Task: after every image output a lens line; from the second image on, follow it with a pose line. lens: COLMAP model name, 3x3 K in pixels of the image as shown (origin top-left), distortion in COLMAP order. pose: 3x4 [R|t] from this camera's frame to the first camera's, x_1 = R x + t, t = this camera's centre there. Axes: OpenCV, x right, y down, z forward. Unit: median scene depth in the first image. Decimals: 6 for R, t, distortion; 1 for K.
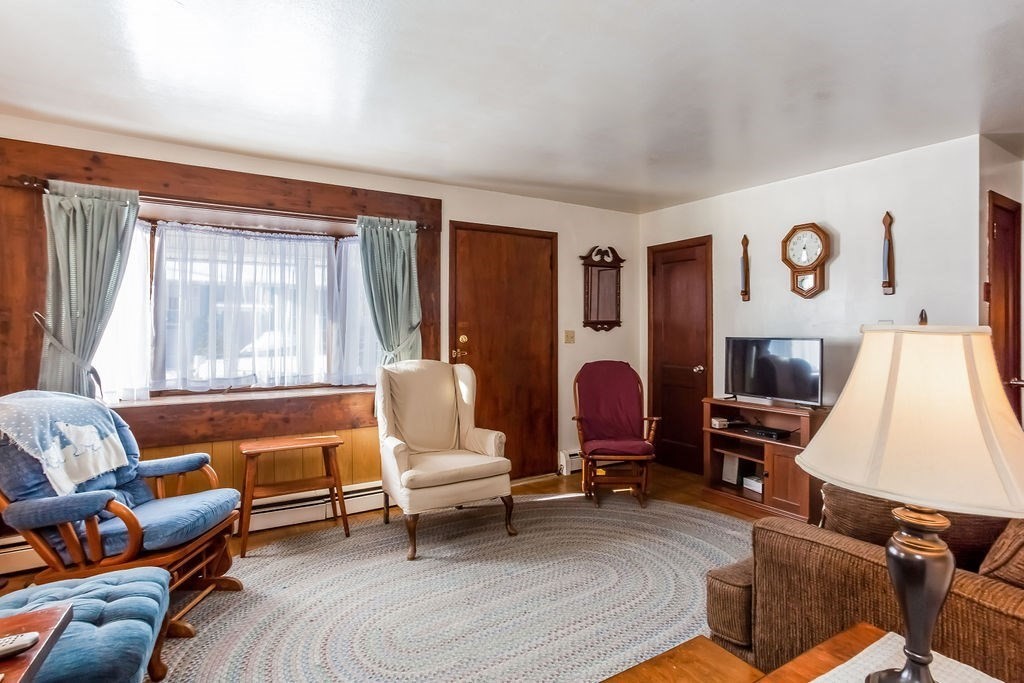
lens RADIAL K [[522.4, 0, 514.7], [0, 522.4, 342.0], [0, 0, 1]] dist [-0.015460, 0.000240]
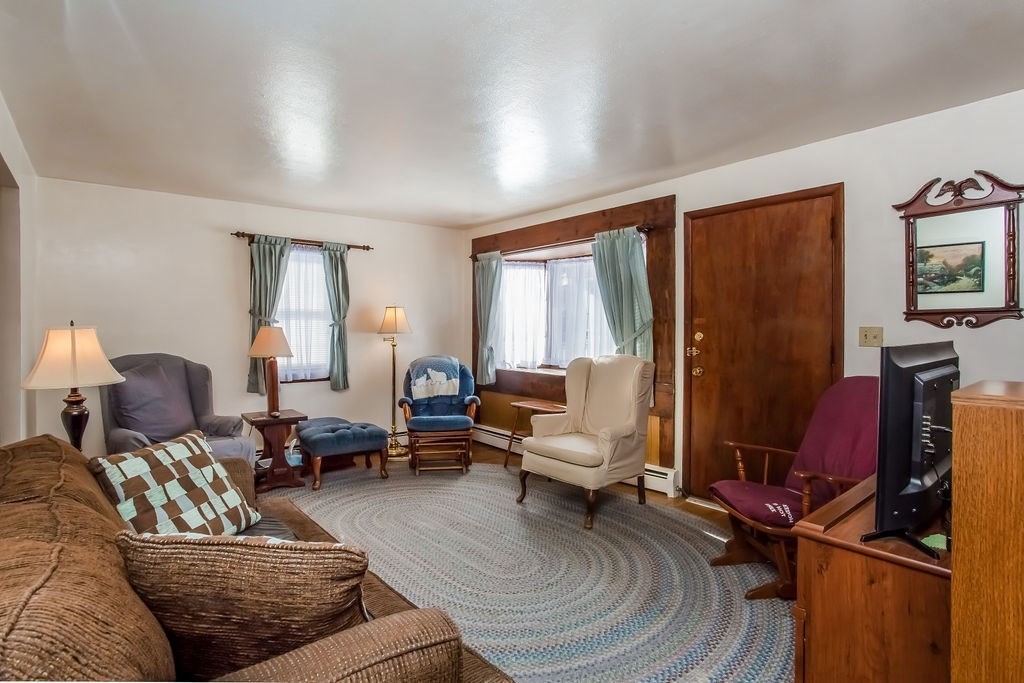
lens RADIAL K [[501.2, 0, 512.1], [0, 501.2, 332.7], [0, 0, 1]] dist [-0.048428, 0.017596]
pose [[0.160300, 0.008213, -0.987034, 0.716530], [-0.018334, 0.999818, 0.005341, -0.011355], [0.986898, 0.017240, 0.160422, 0.535347]]
